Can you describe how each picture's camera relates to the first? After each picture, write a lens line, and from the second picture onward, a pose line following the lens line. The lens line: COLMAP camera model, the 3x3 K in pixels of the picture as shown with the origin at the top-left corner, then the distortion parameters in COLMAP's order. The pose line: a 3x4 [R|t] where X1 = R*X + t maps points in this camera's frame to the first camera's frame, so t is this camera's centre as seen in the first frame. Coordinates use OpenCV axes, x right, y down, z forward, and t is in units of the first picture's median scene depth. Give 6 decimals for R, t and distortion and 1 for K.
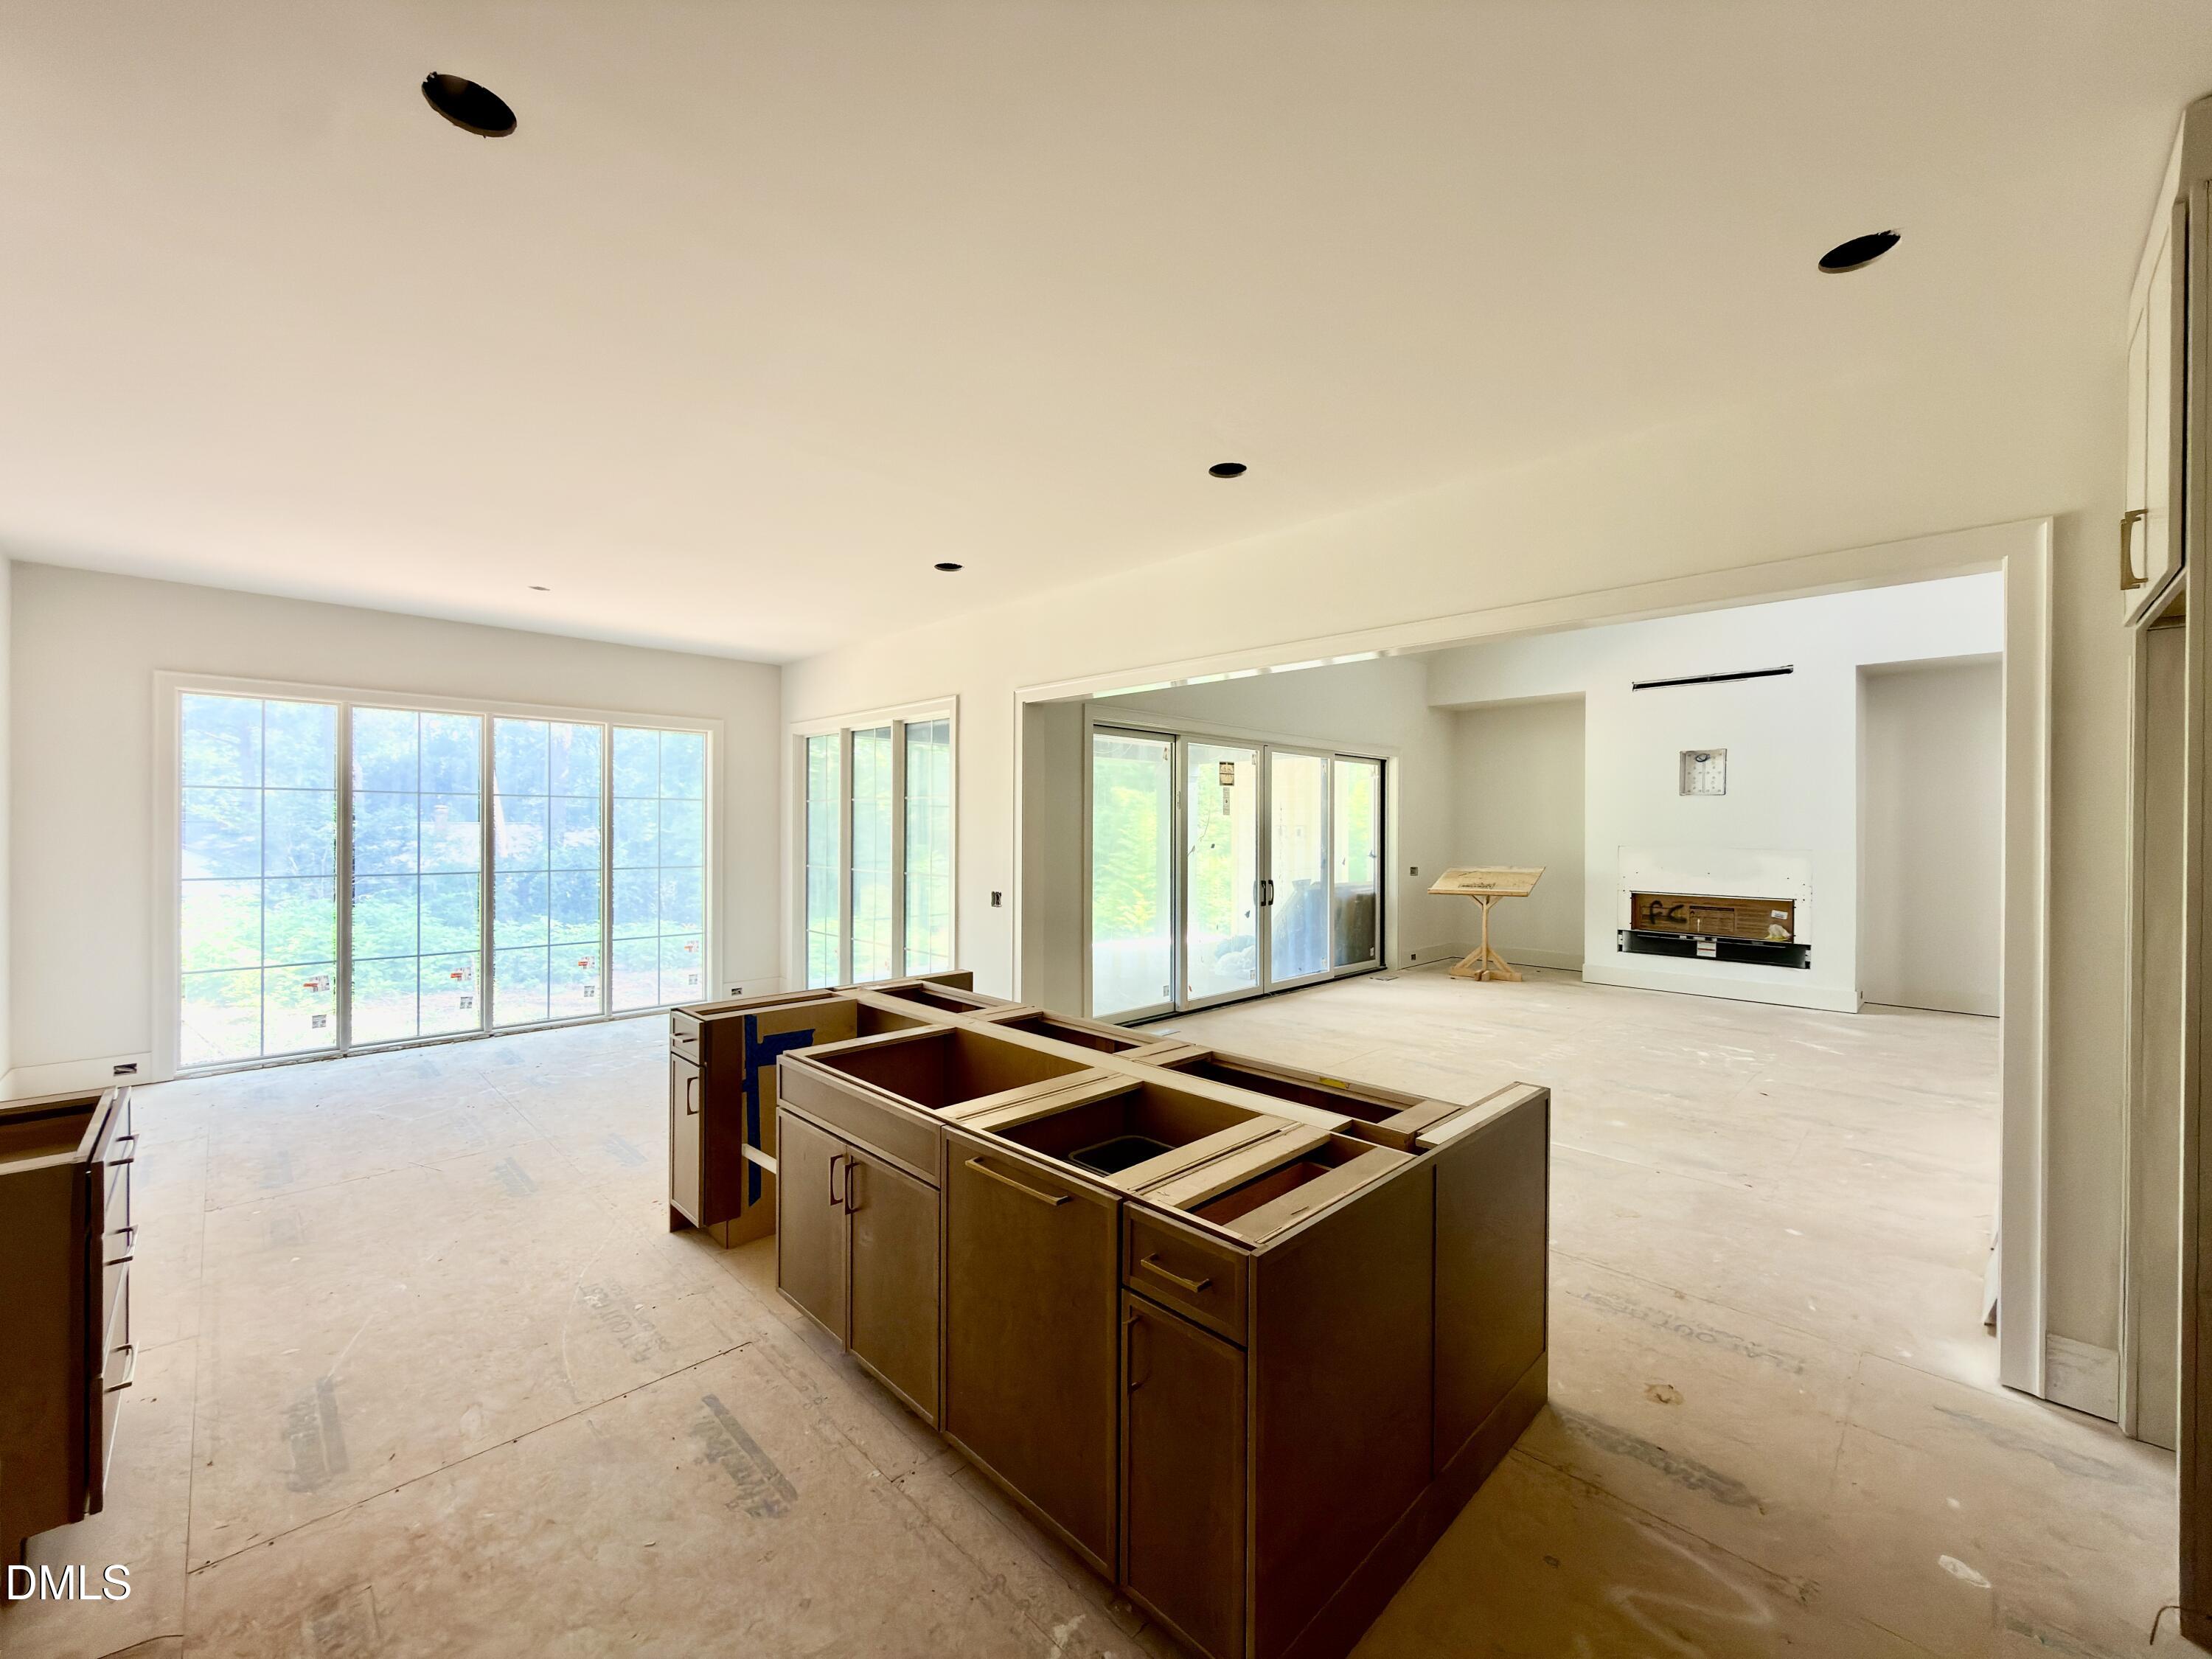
lens RADIAL K [[875.9, 0, 1106.0], [0, 875.9, 829.5], [0, 0, 1]] dist [-0.000055, -0.000067]
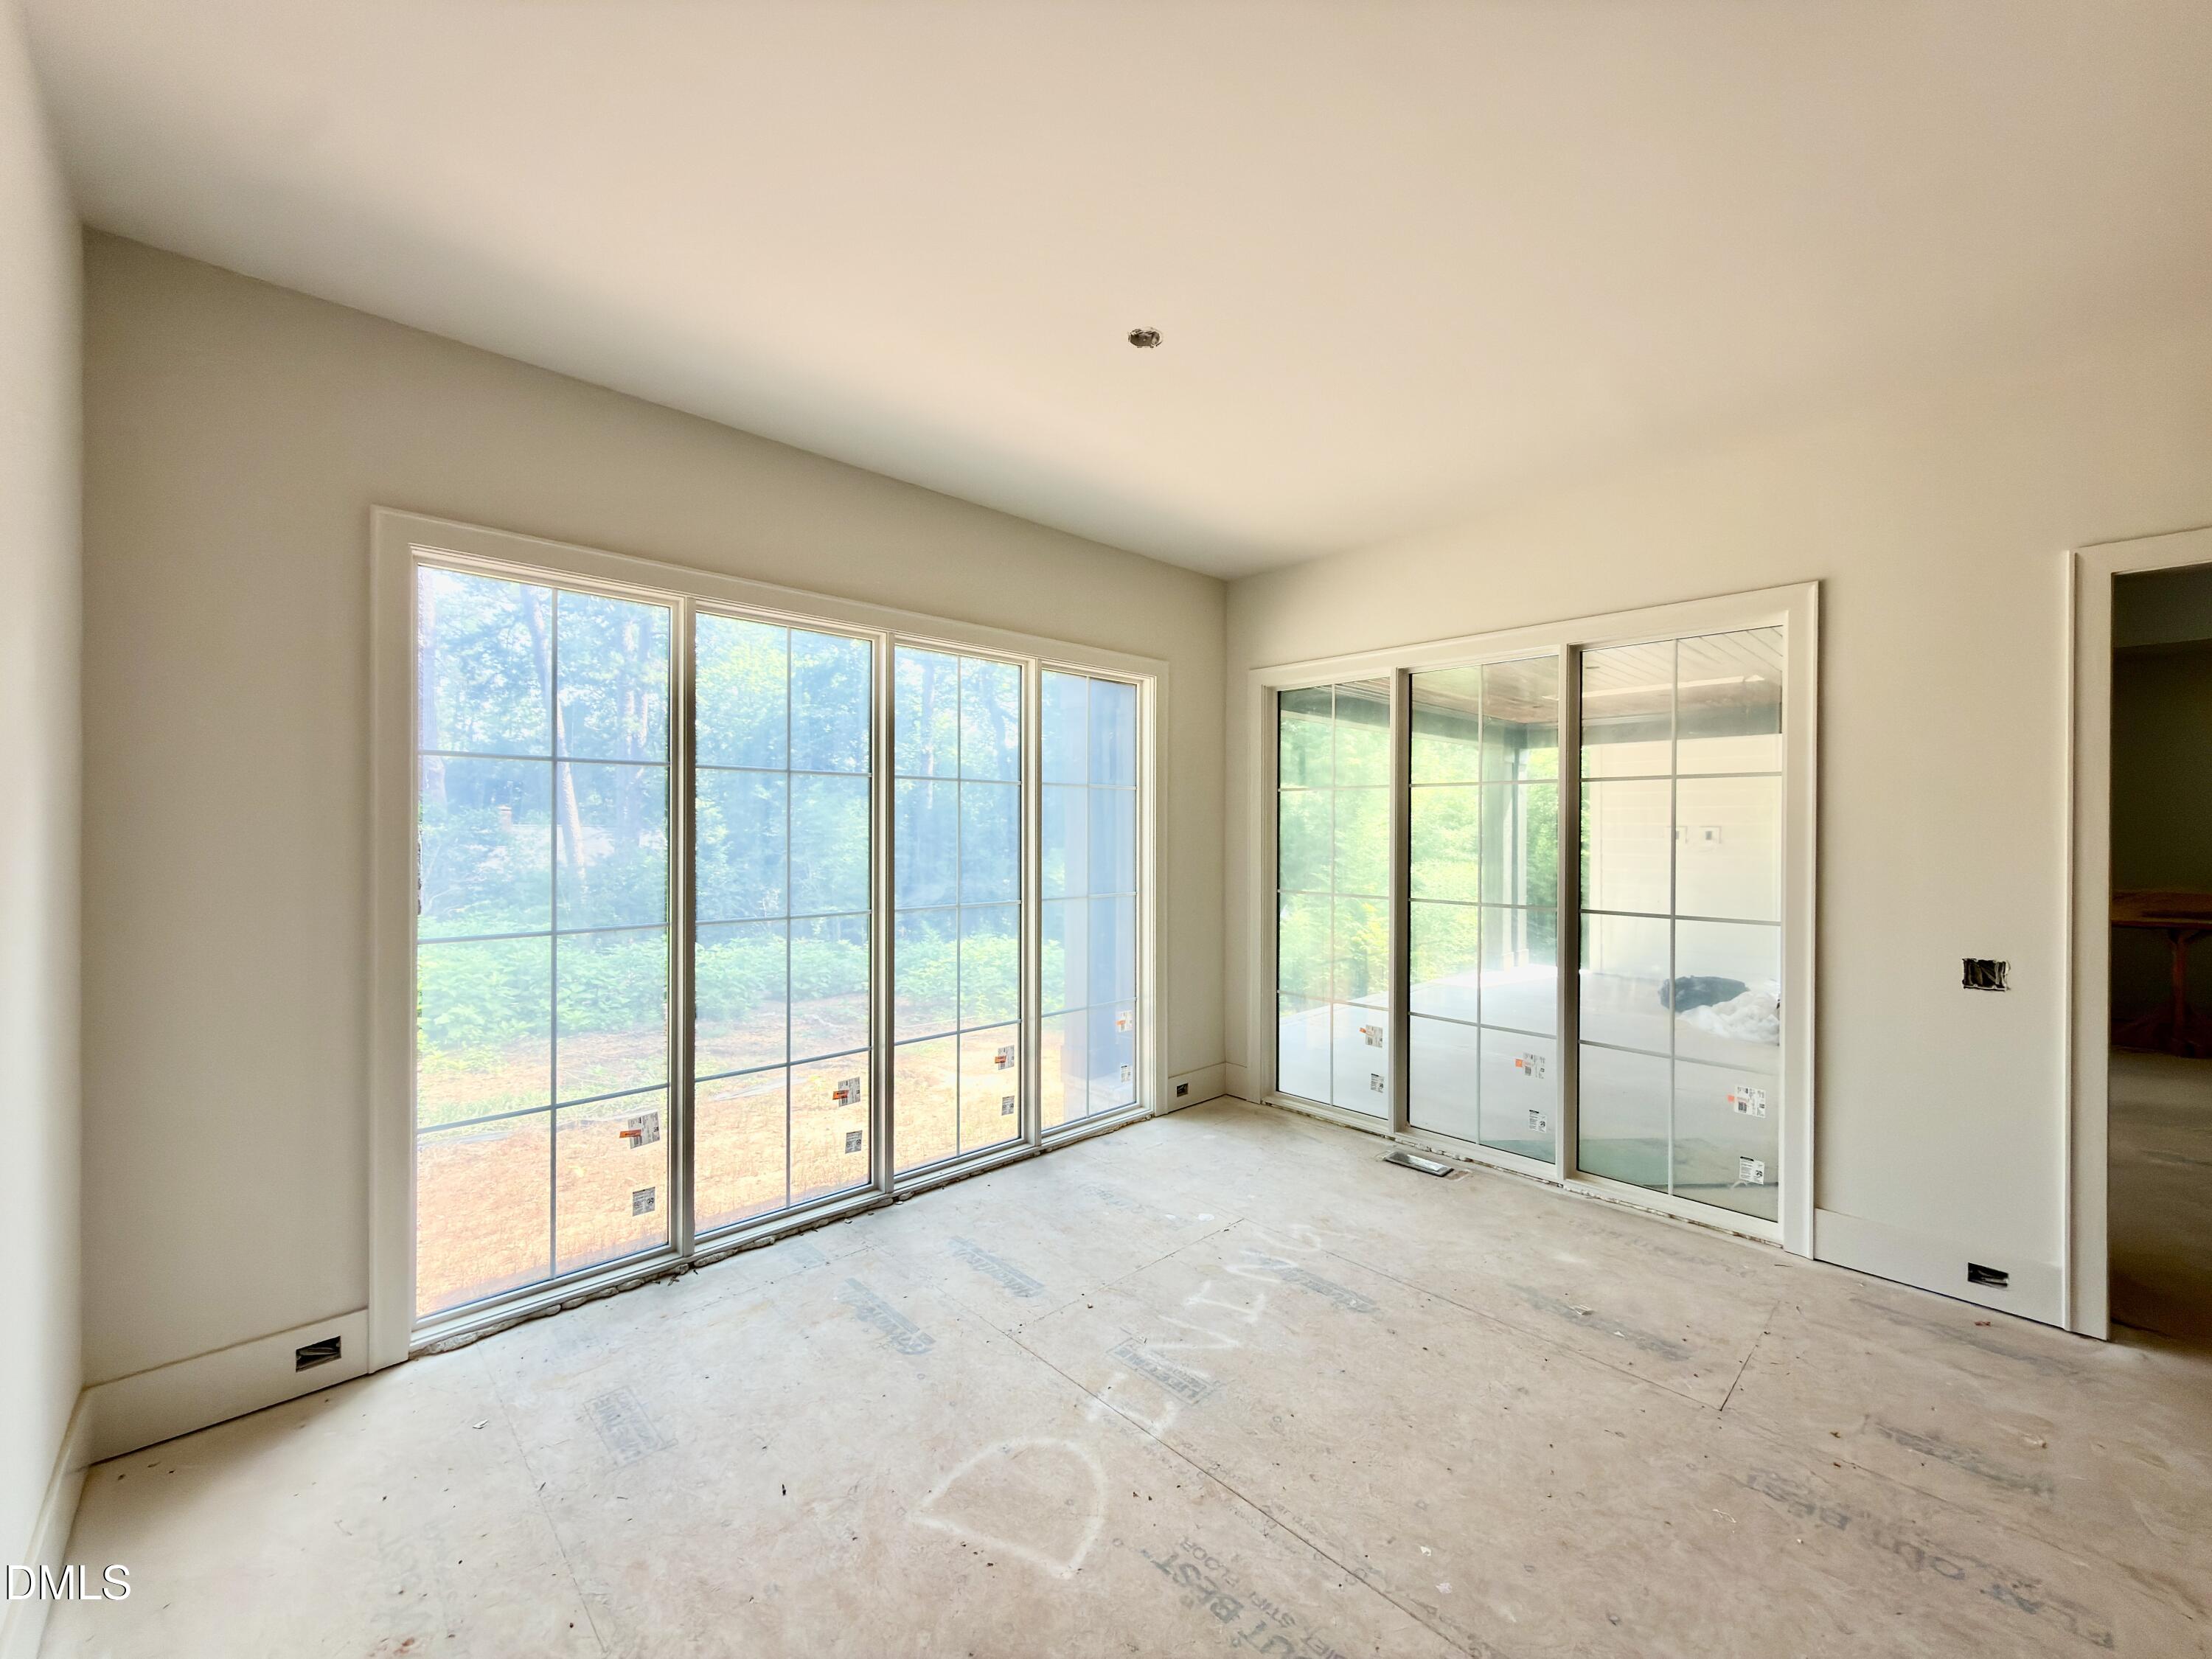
lens RADIAL K [[867.9, 0, 1106.0], [0, 867.9, 829.5], [0, 0, 1]] dist [0.000771, 0.000097]
pose [[0.999839, -0.001979, -0.017821, -0.430099], [0.001964, 0.999998, -0.000904, -0.003392], [0.017823, 0.000869, 0.999841, 0.338309]]
